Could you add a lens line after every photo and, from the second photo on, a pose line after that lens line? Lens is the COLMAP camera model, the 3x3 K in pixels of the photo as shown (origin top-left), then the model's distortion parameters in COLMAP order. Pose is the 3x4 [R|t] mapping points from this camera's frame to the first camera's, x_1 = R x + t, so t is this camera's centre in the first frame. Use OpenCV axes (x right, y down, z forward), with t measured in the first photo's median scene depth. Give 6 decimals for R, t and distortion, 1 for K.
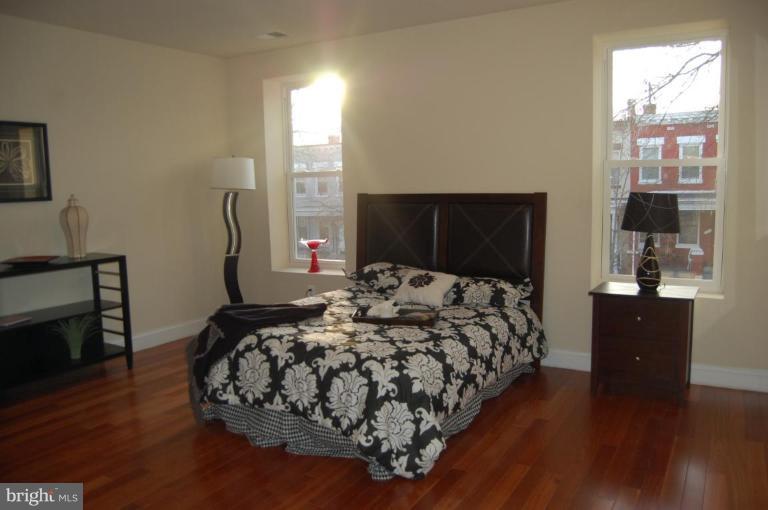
lens RADIAL K [[607.9, 0, 384.0], [0, 607.9, 255.0], [0, 0, 1]] dist [-0.060070, 0.001718]
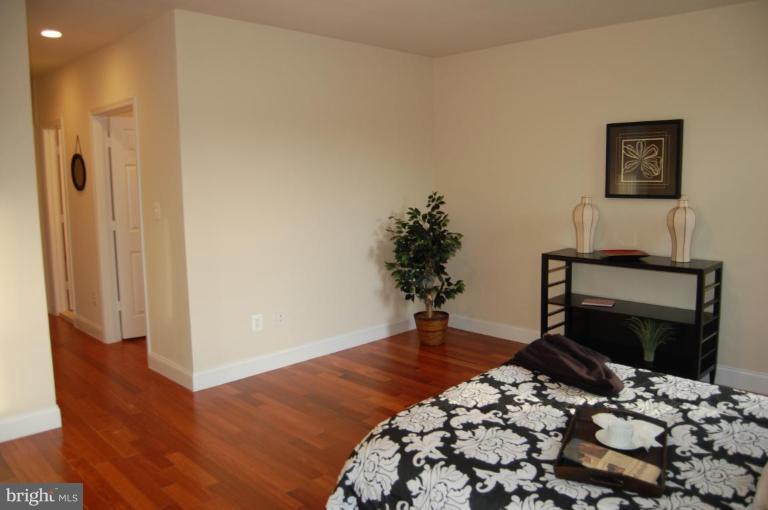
lens RADIAL K [[607.9, 0, 384.0], [0, 607.9, 255.0], [0, 0, 1]] dist [-0.060070, 0.001718]
pose [[-0.262067, 0.149945, -0.953330, 0.523507], [-0.096209, 0.978875, 0.180410, -0.137567], [0.960242, 0.138998, -0.242105, 0.824568]]
